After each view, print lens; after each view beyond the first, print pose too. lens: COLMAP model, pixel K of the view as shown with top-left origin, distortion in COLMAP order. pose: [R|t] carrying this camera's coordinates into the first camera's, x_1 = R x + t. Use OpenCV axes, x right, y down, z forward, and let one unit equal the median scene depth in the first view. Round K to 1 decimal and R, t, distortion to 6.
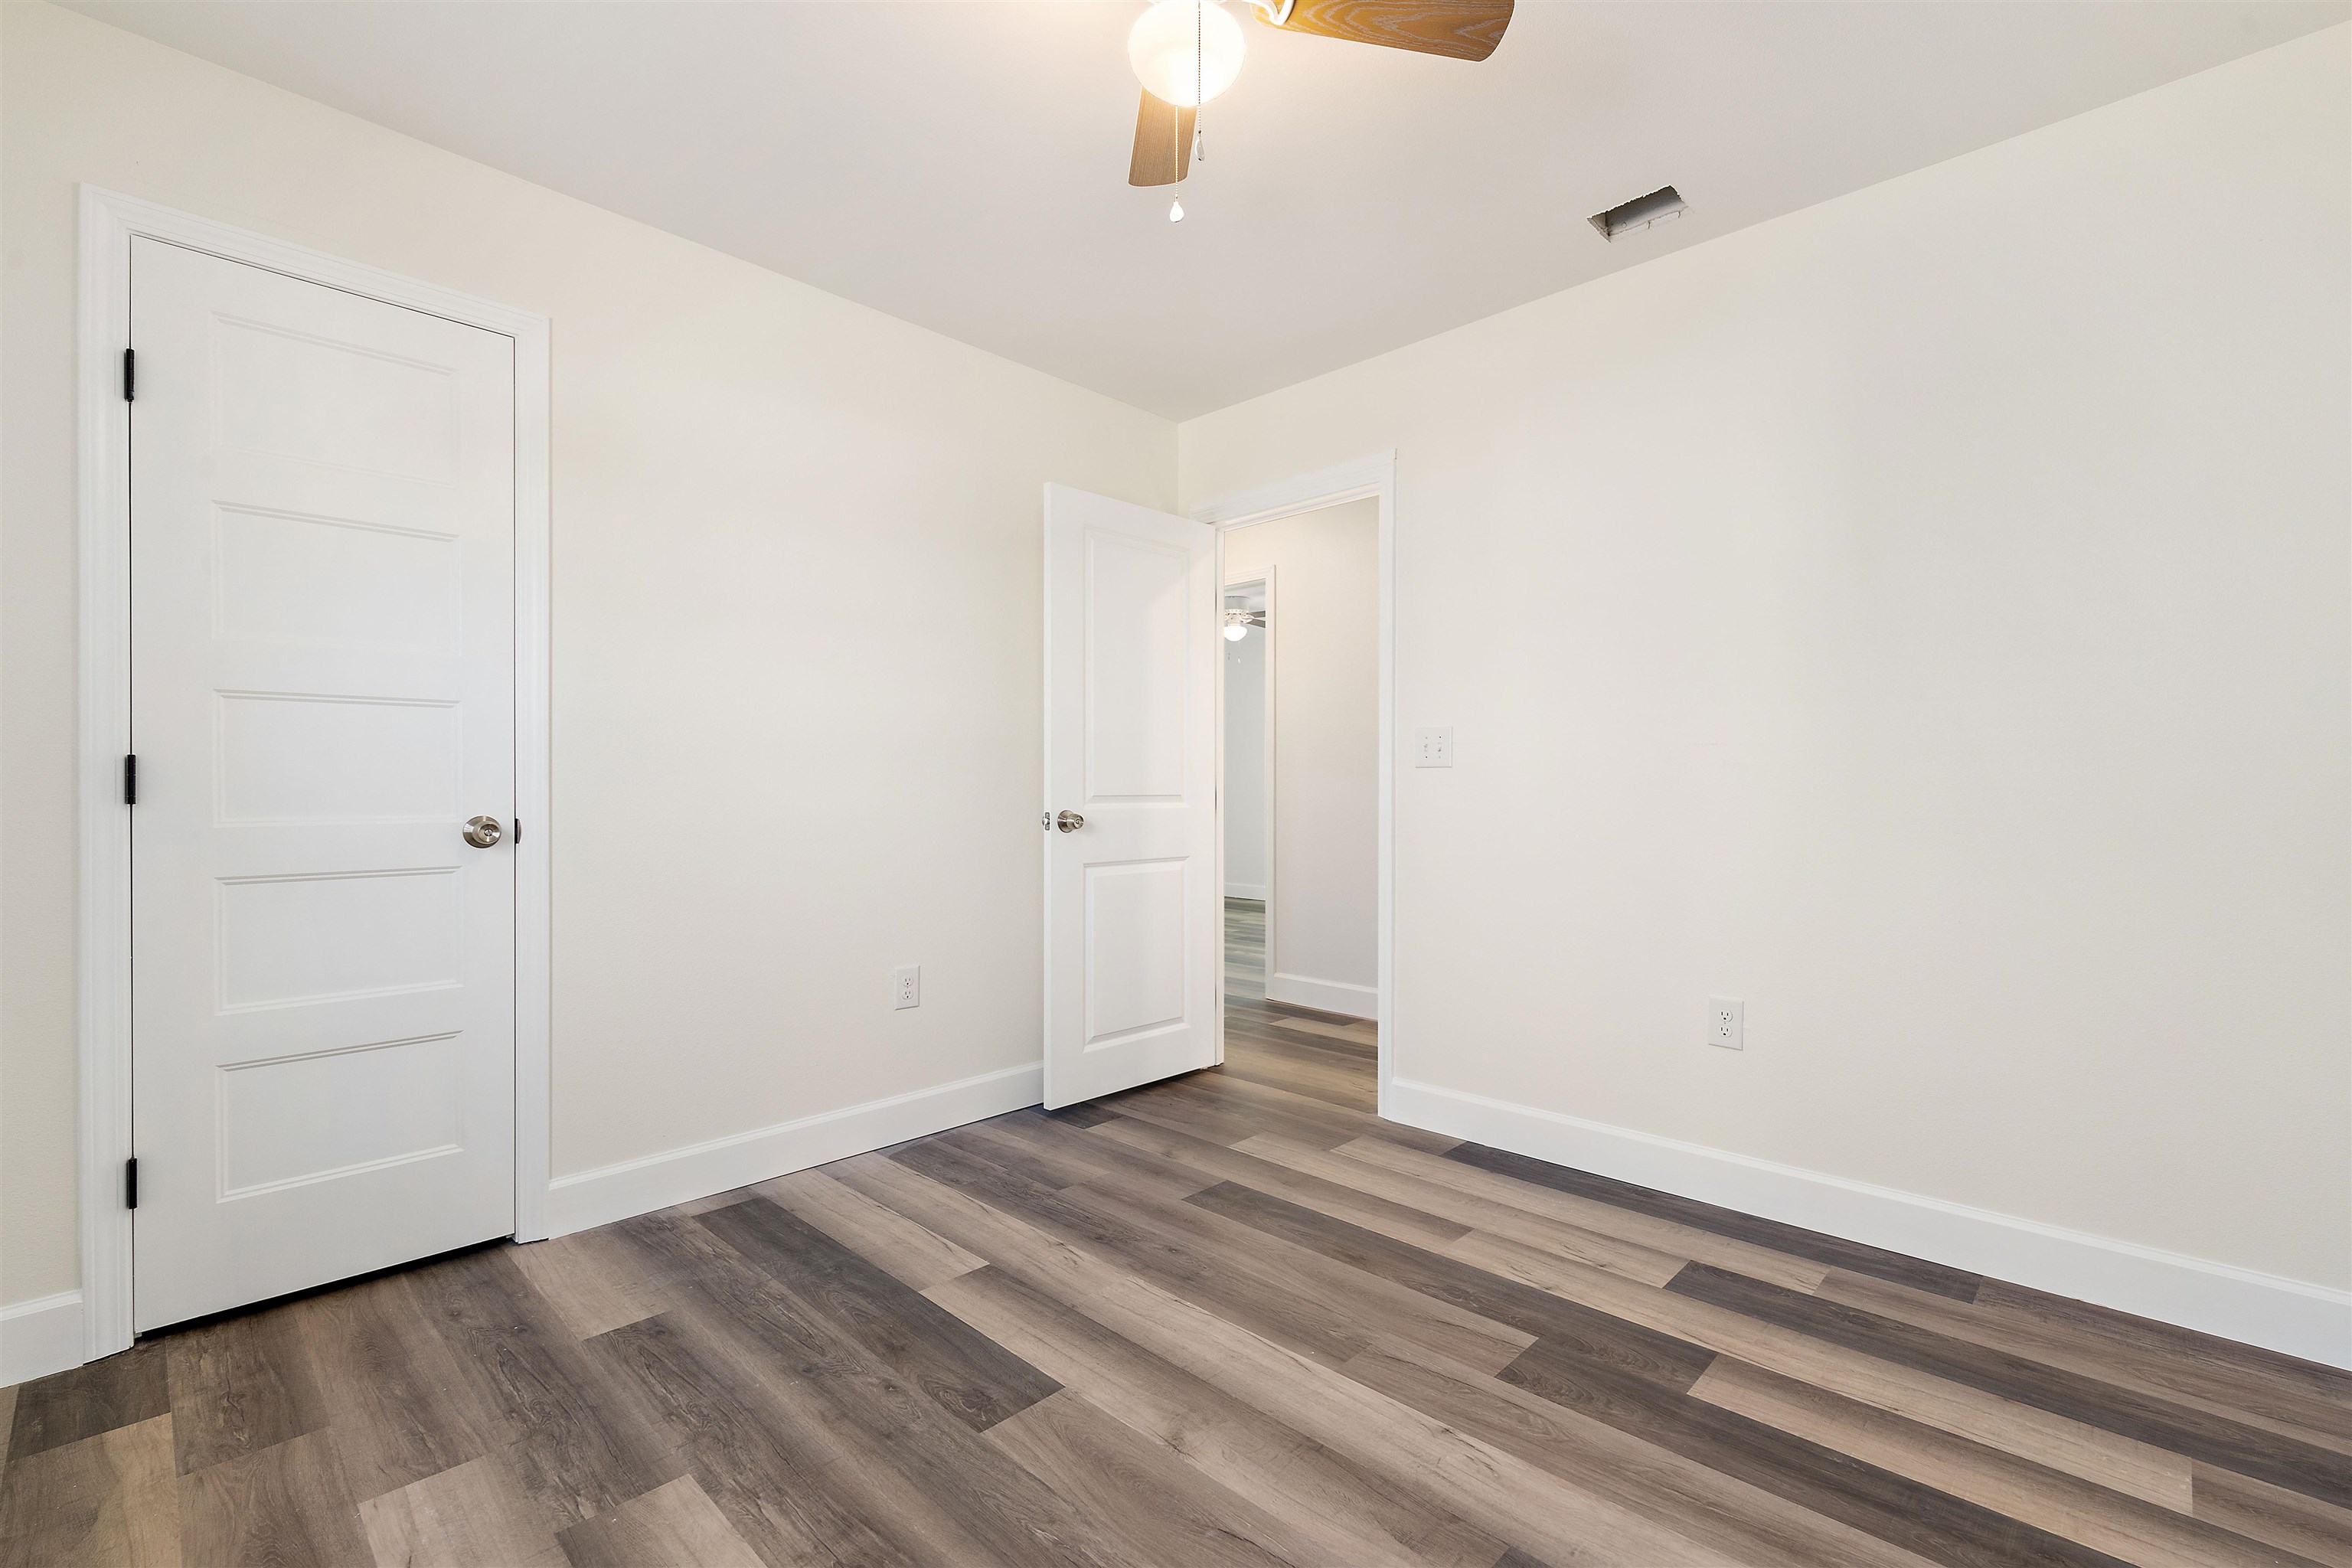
lens RADIAL K [[1022.3, 0, 1179.5], [0, 1022.3, 791.3], [0, 0, 1]] dist [-0.000566, 0.000458]
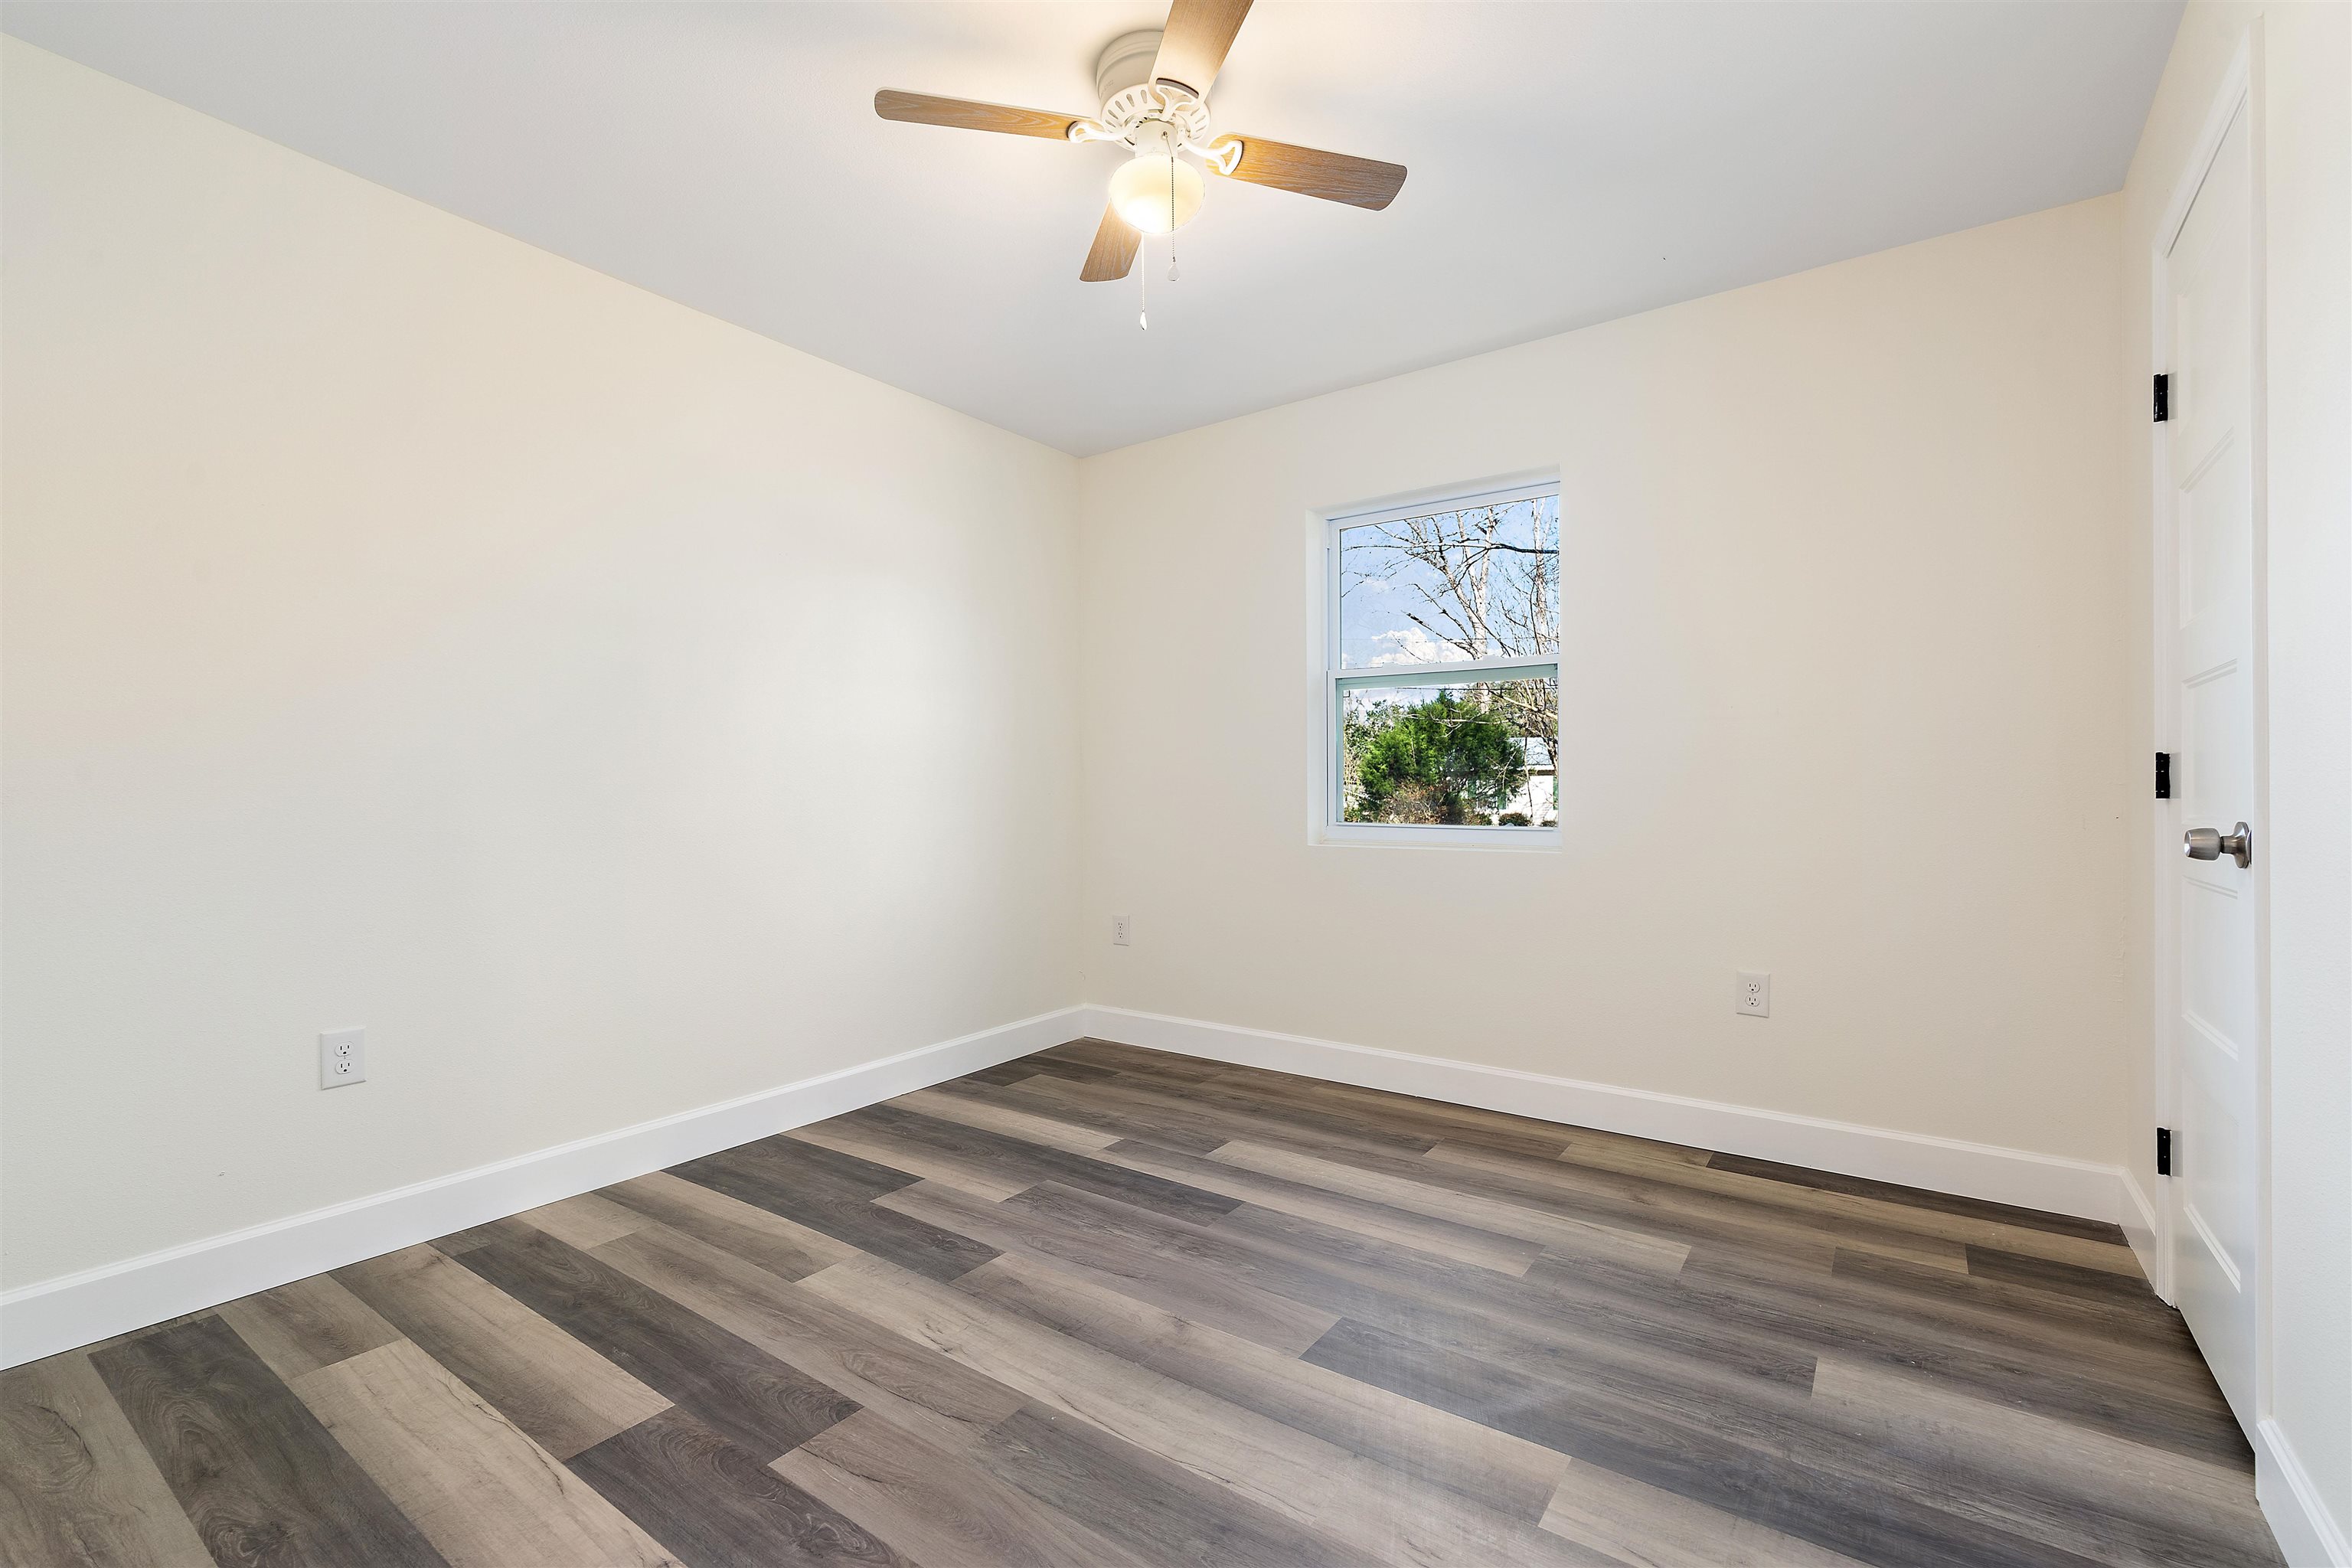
lens RADIAL K [[1022.3, 0, 1184.5], [0, 1022.3, 787.5], [0, 0, 1]] dist [-0.000566, 0.000458]
pose [[-0.987383, 0.002436, -0.158331, 0.164274], [0.003033, 0.999989, -0.003530, 0.004233], [0.158321, -0.003966, -0.987380, 1.989319]]
